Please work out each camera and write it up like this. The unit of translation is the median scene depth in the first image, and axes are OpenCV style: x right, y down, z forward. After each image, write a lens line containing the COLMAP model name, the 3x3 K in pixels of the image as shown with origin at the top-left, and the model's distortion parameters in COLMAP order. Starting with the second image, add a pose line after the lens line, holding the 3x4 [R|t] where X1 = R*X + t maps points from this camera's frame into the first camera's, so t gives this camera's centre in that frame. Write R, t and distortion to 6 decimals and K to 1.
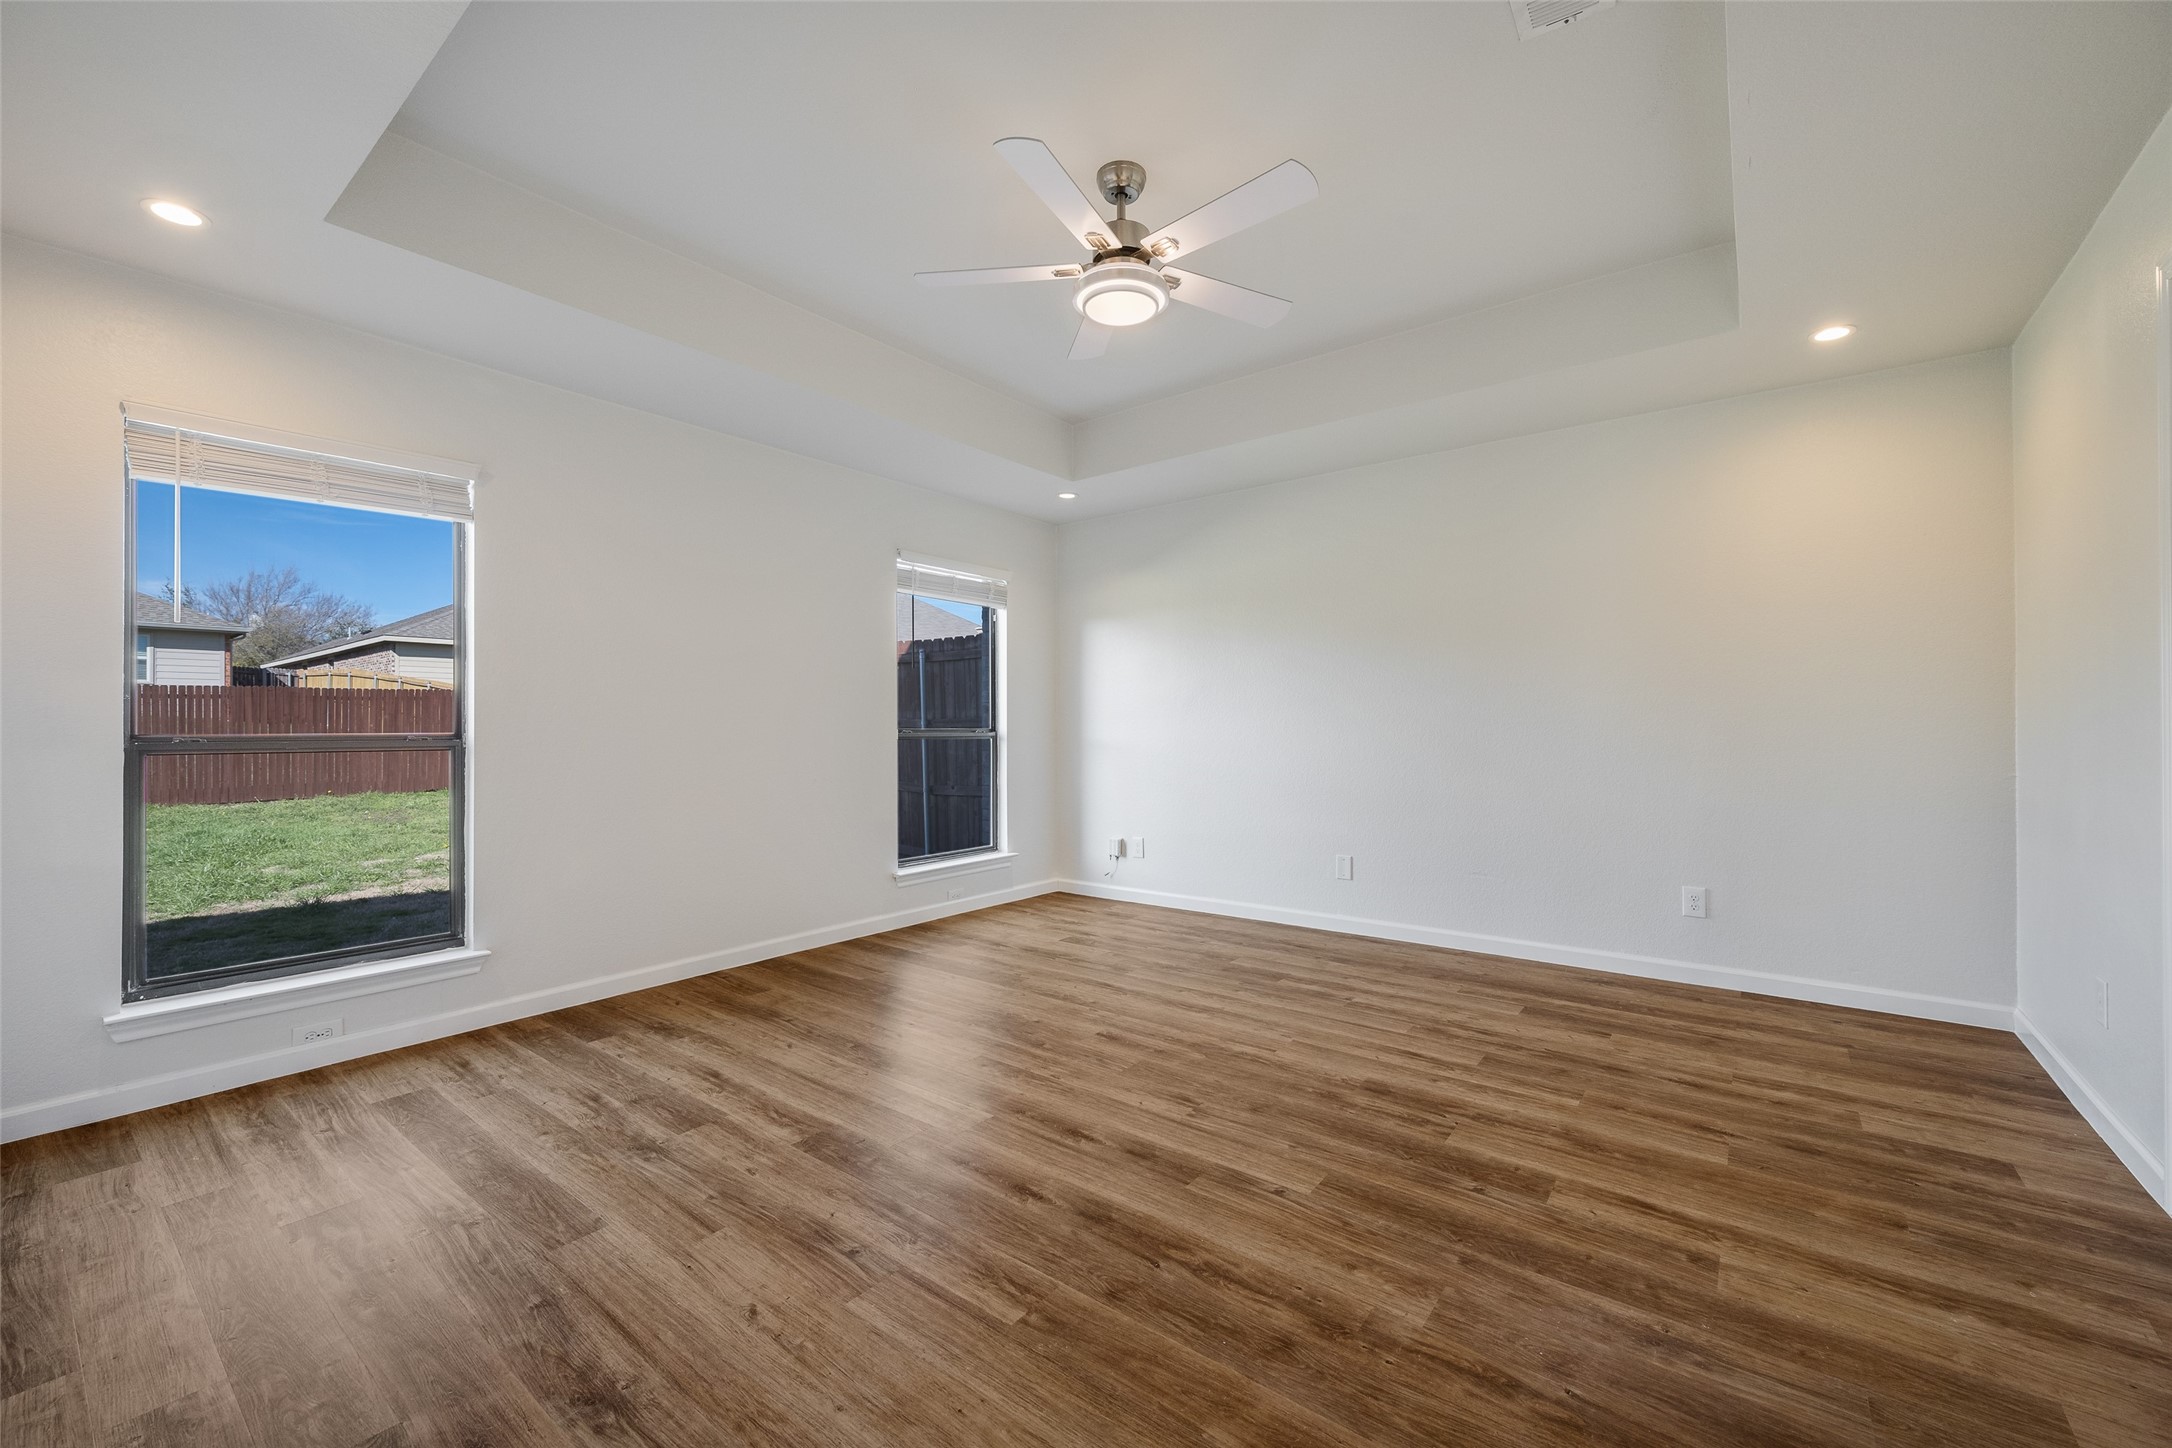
lens RADIAL K [[851.4, 0, 1089.8], [0, 851.4, 719.2], [0, 0, 1]] dist [-0.001326, -0.000126]
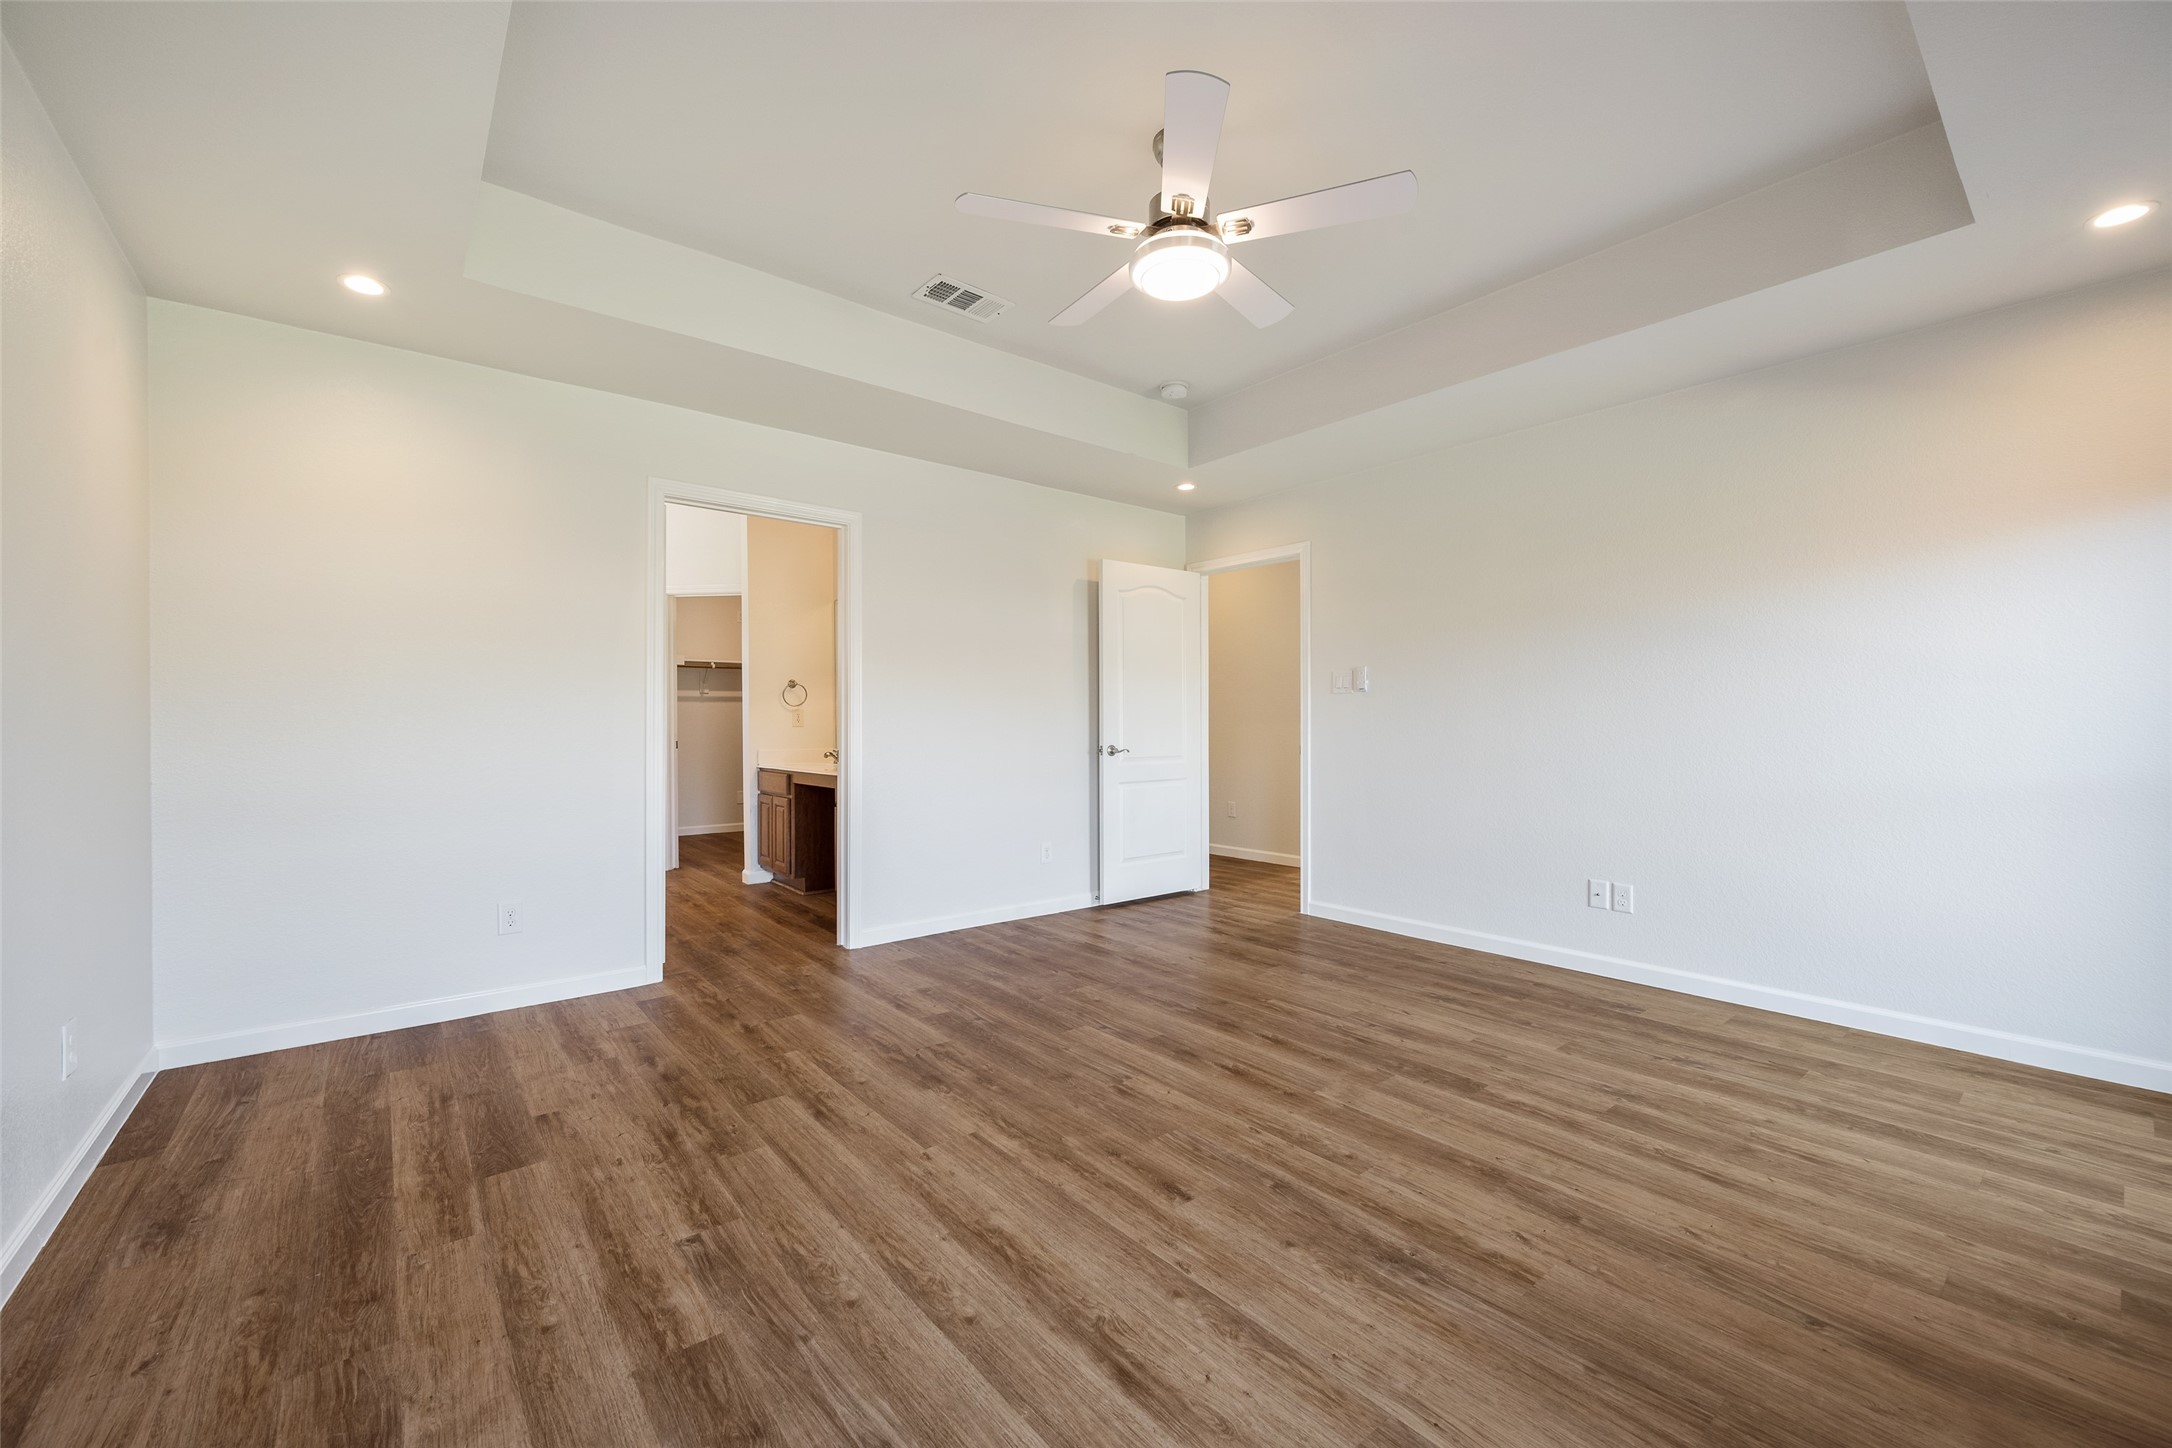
lens RADIAL K [[851.4, 0, 1089.8], [0, 851.4, 719.2], [0, 0, 1]] dist [-0.001326, -0.000126]
pose [[-0.974929, 0.006862, 0.222412, -0.074986], [0.004096, 0.999908, -0.012895, 0.018307], [-0.222480, -0.011660, -0.974867, 1.964249]]
